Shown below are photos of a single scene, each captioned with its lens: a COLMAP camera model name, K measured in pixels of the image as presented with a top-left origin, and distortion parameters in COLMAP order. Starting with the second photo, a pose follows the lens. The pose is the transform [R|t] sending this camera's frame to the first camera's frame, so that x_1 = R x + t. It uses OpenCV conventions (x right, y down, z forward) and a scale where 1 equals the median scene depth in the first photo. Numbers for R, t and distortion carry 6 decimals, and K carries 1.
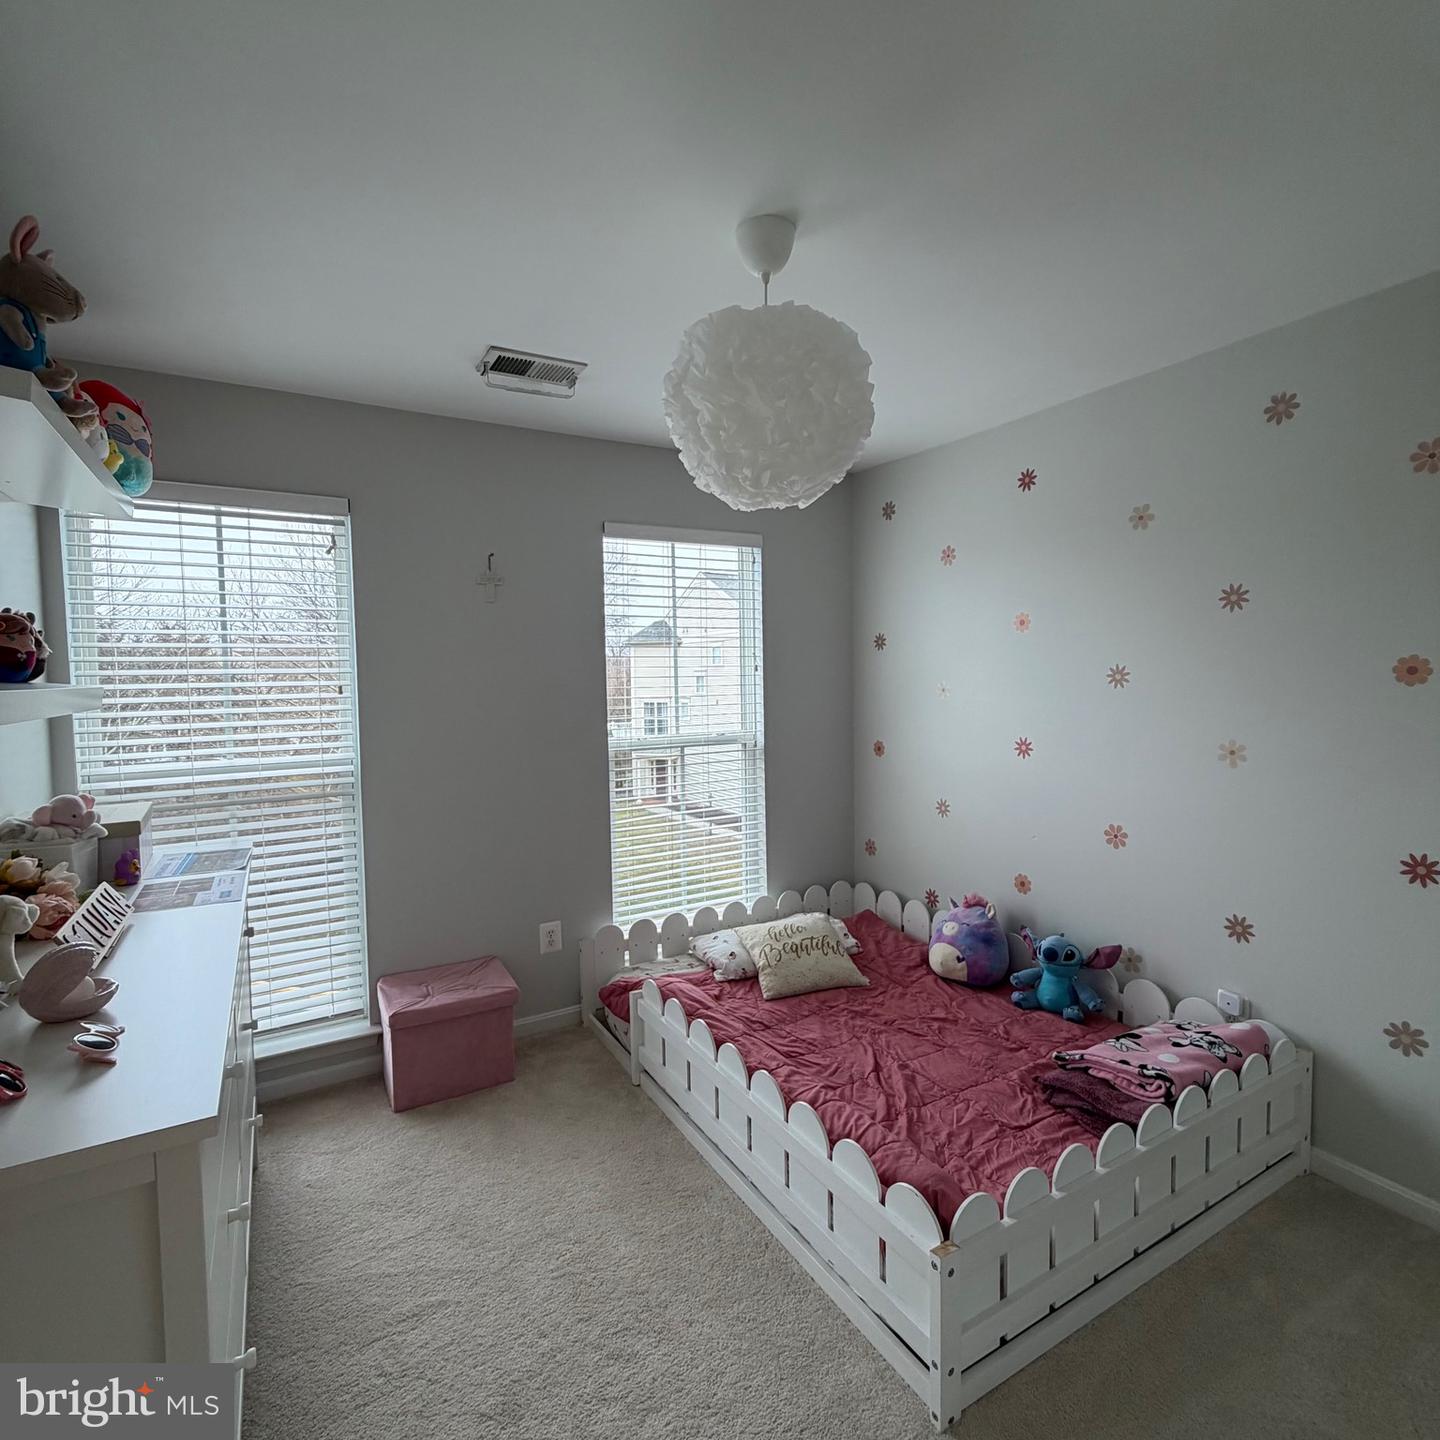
lens RADIAL K [[762.4, 0, 720.7], [0, 762.4, 721.6], [0, 0, 1]] dist [0.003178, -0.001425]
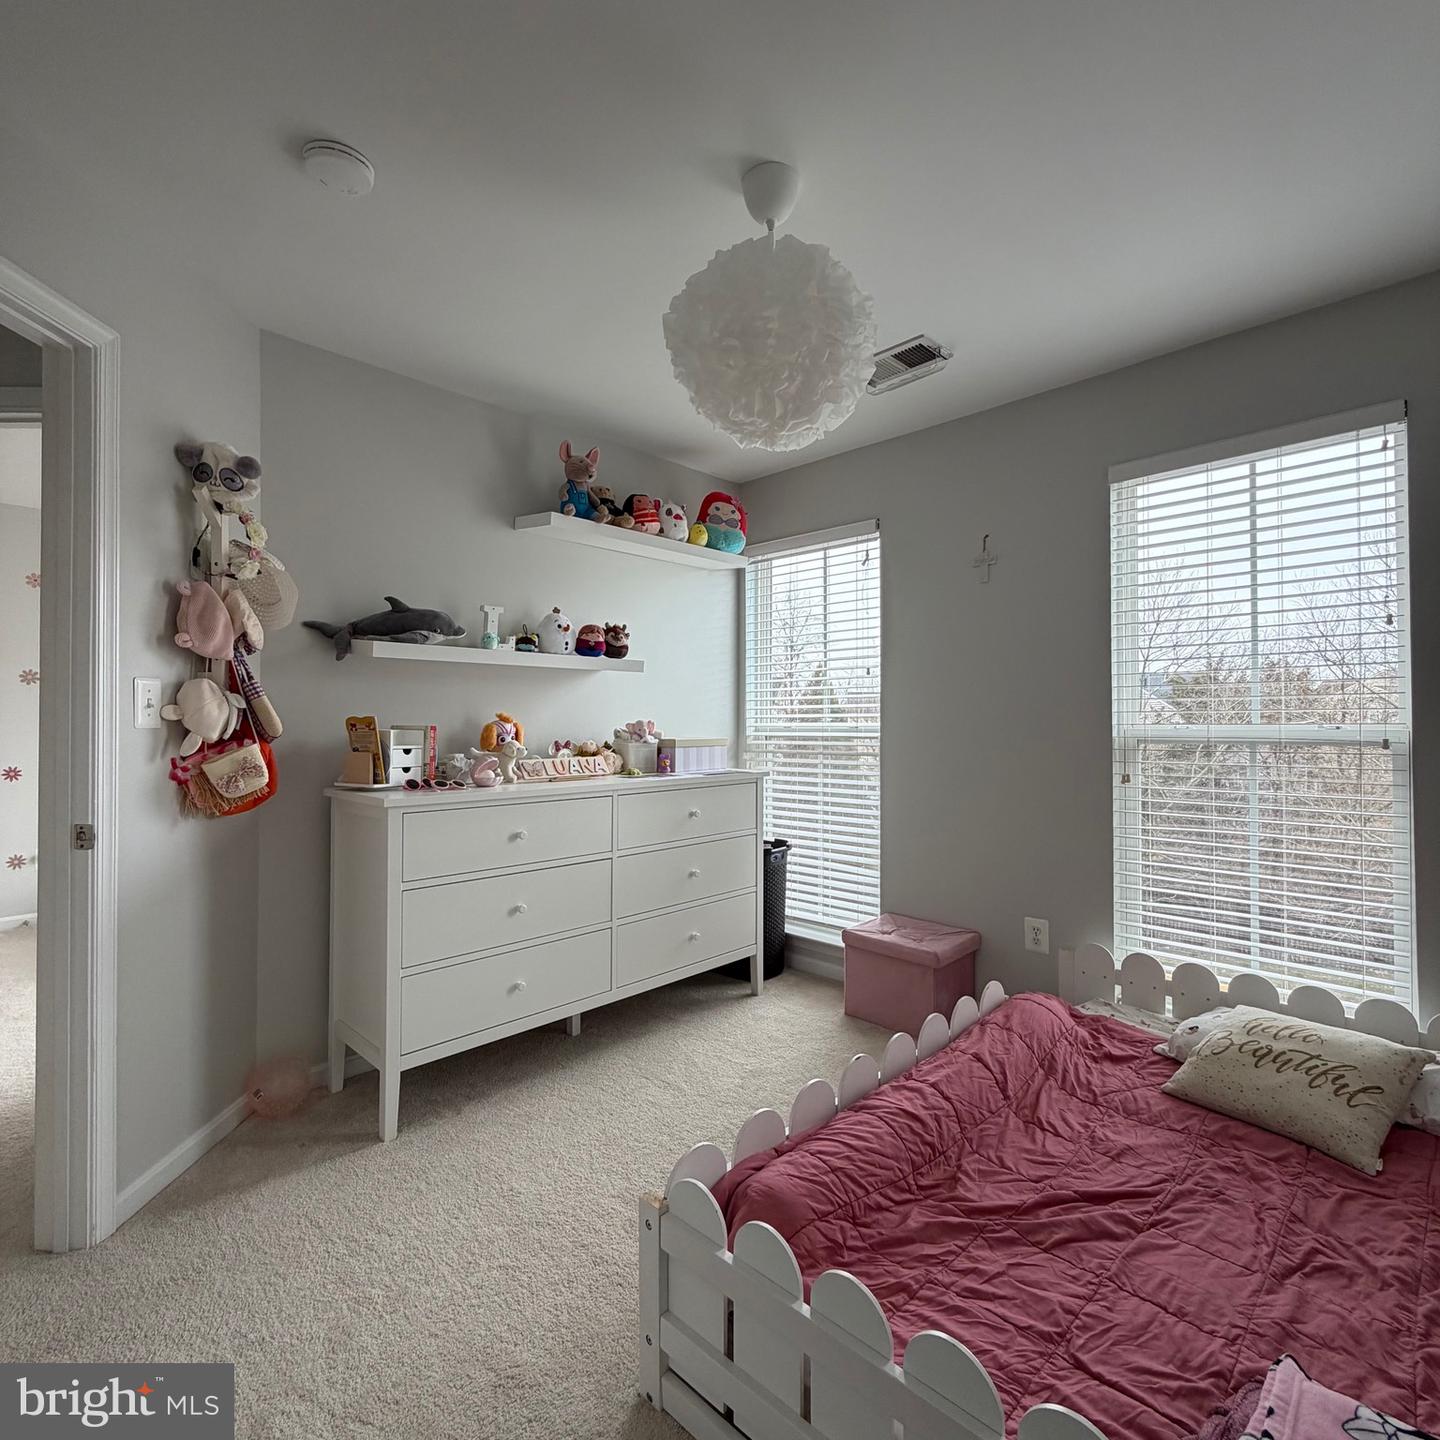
lens RADIAL K [[762.4, 0, 726.5], [0, 762.4, 722.4], [0, 0, 1]] dist [0.003178, -0.001425]
pose [[0.270208, 0.011760, -0.962730, 0.597056], [-0.064129, 0.997925, -0.005809, 0.059719], [0.960664, 0.063309, 0.270401, 0.401526]]
